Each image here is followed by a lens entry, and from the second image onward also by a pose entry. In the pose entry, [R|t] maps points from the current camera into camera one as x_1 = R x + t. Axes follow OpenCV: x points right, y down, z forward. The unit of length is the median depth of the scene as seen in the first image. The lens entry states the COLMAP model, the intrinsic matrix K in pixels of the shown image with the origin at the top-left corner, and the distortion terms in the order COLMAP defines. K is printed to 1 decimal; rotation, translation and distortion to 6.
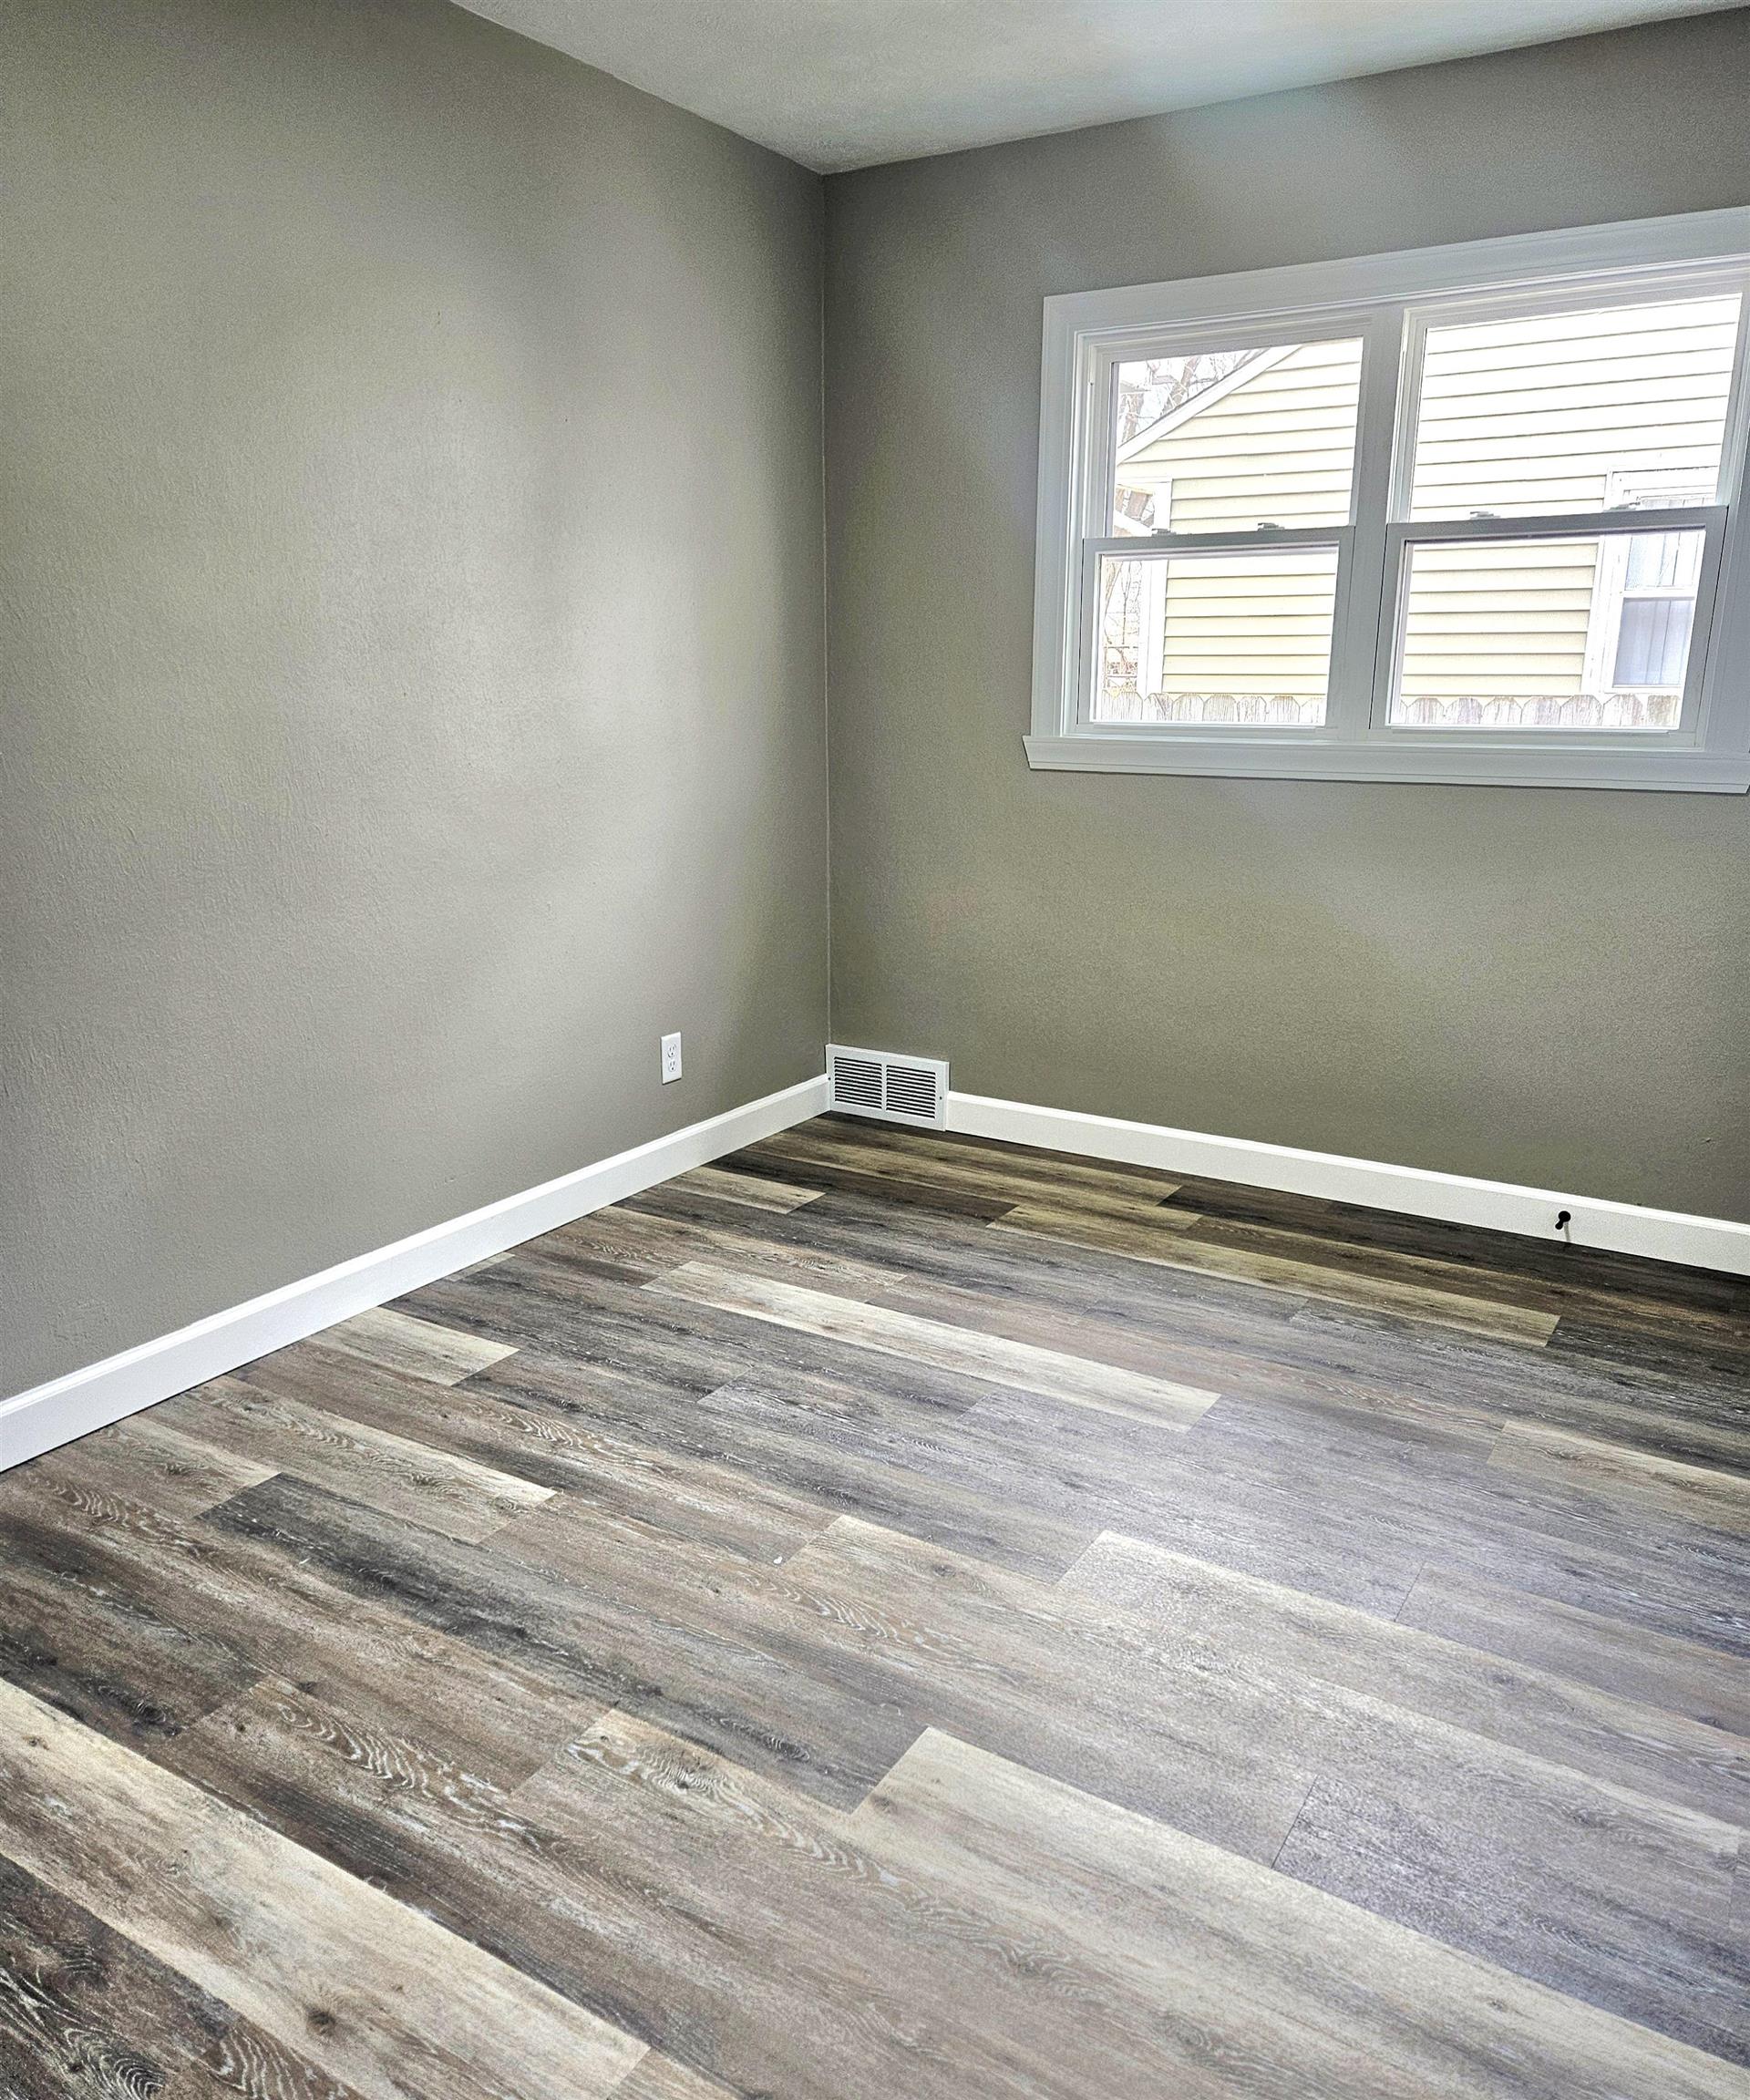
lens RADIAL K [[1563.0, 0, 914.4], [0, 1563.0, 1100.9], [0, 0, 1]] dist [0.074026, -0.071151]
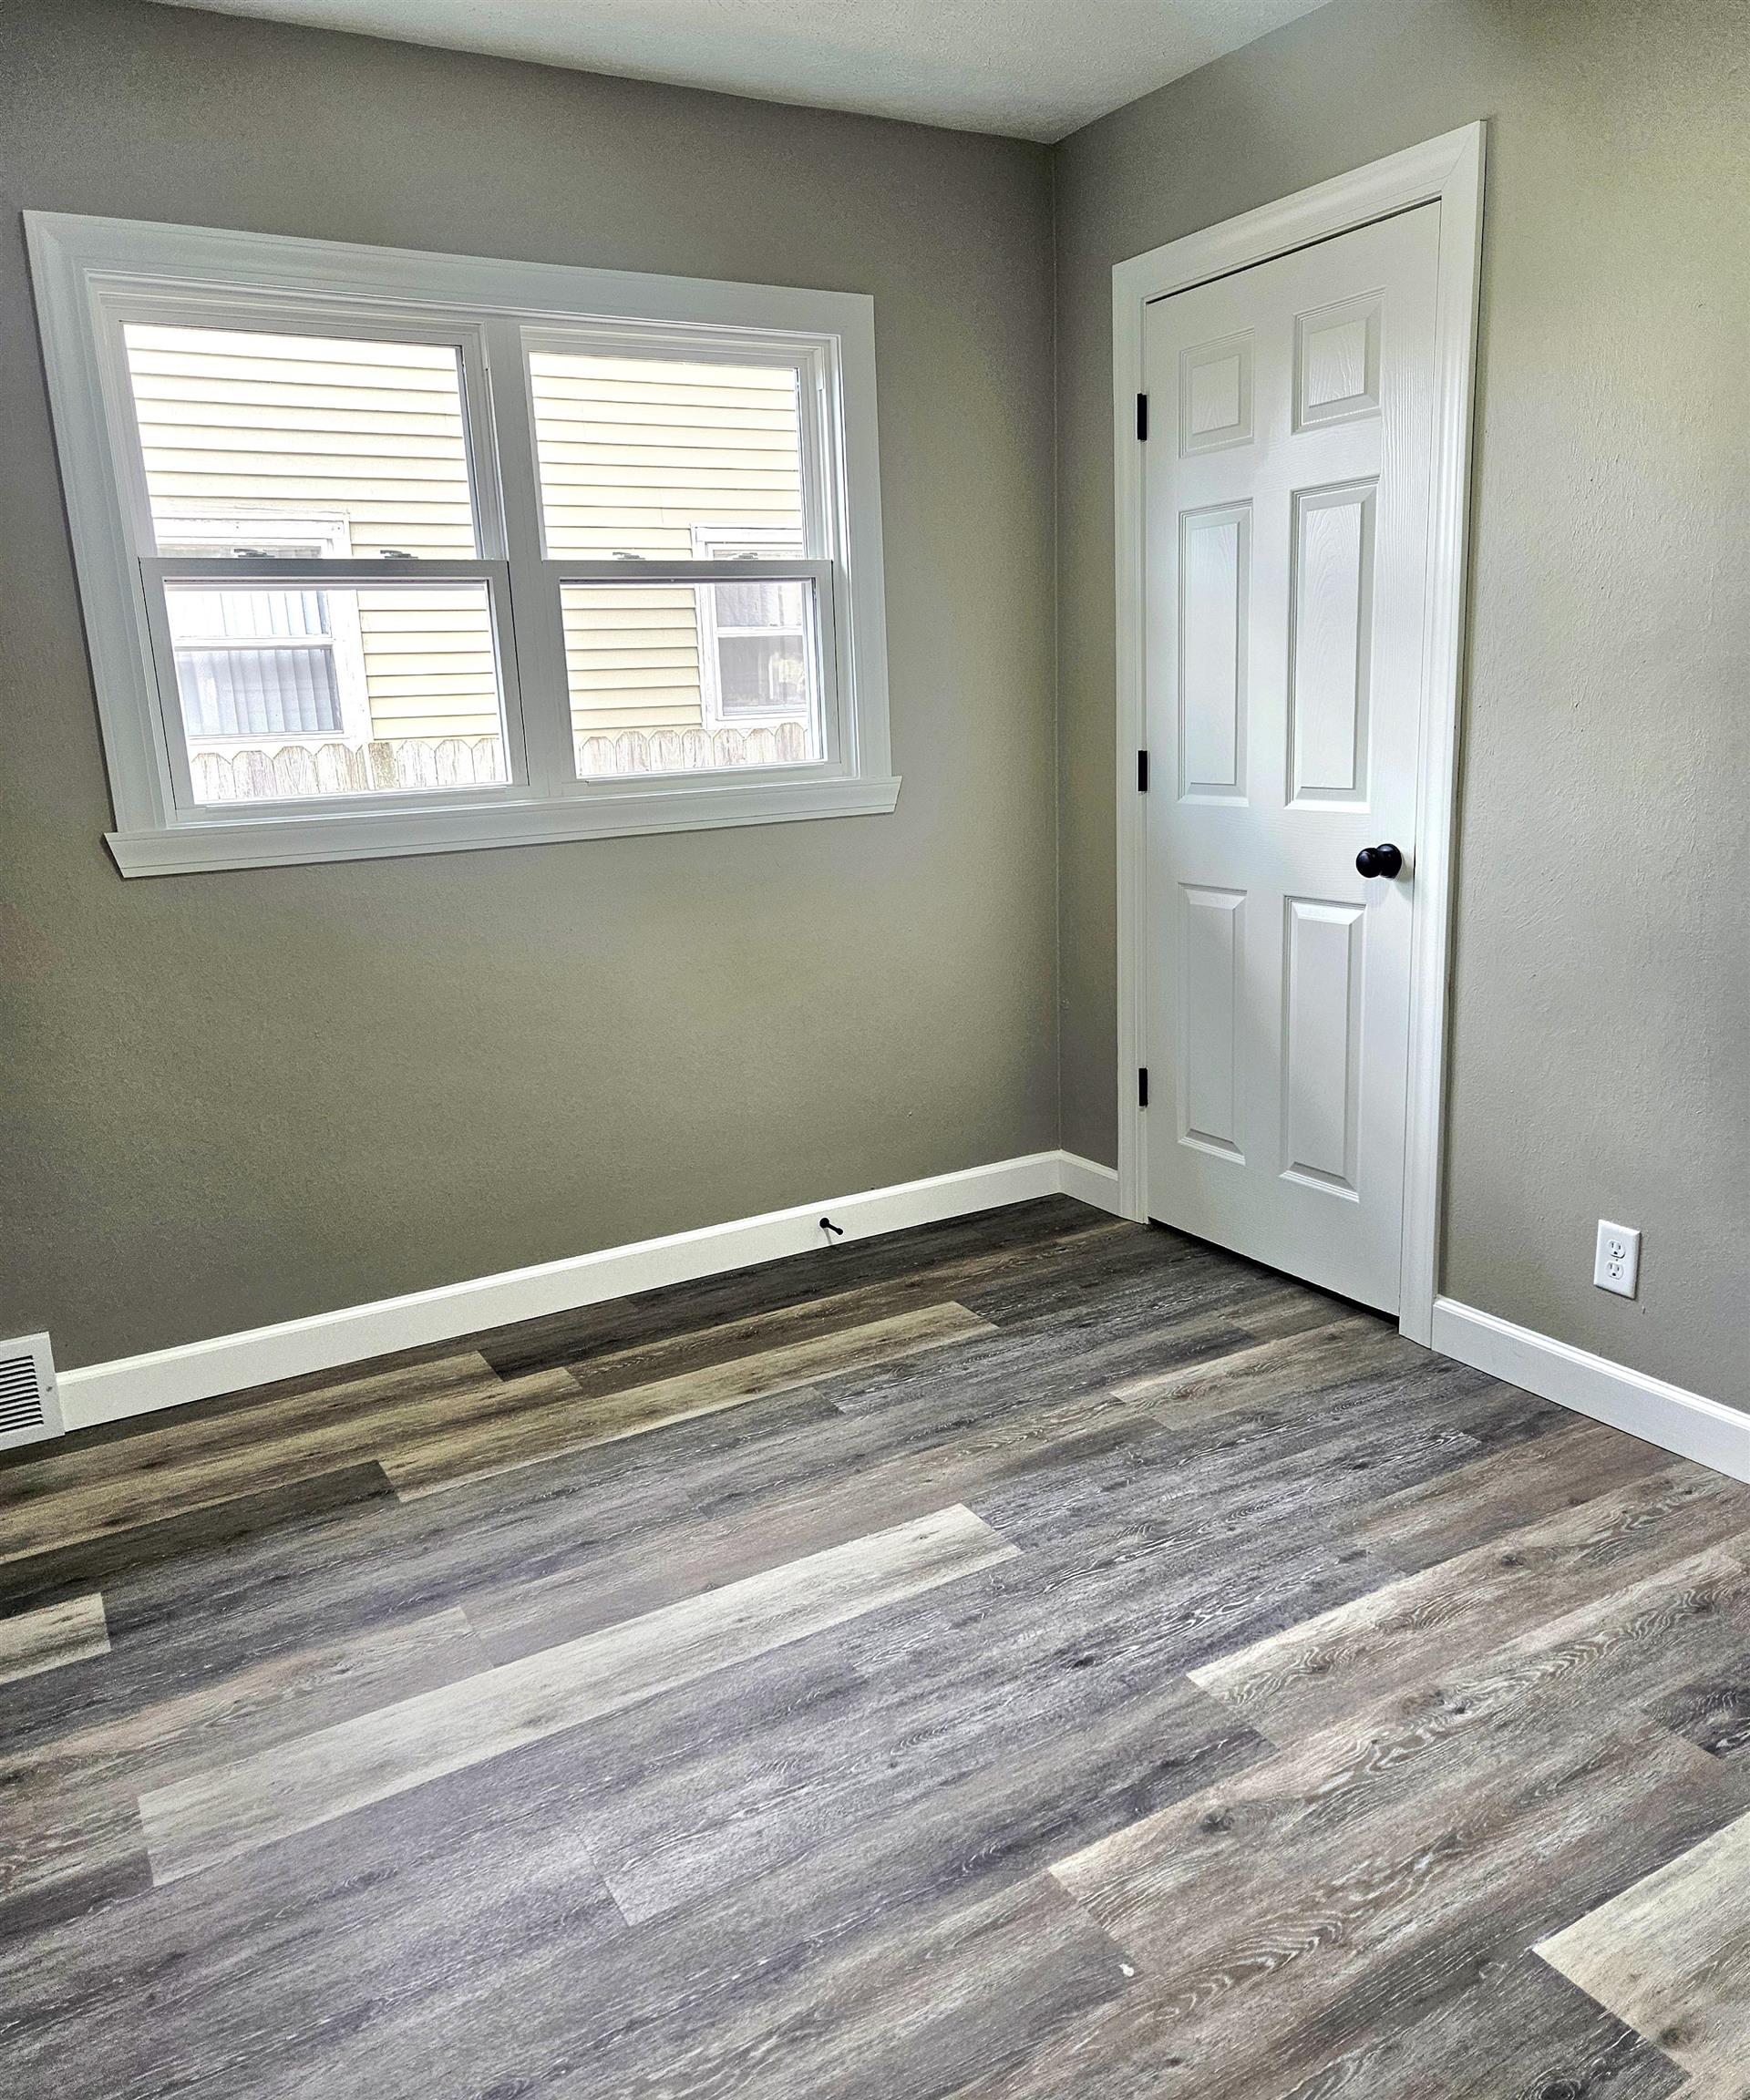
lens RADIAL K [[1542.6, 0, 872.6], [0, 1542.6, 1042.6], [0, 0, 1]] dist [0.081033, -0.073179]
pose [[0.474874, -0.222432, 0.851480, -0.440472], [0.276099, 0.956339, 0.095843, -0.137509], [-0.835622, 0.189579, 0.515554, 0.446990]]
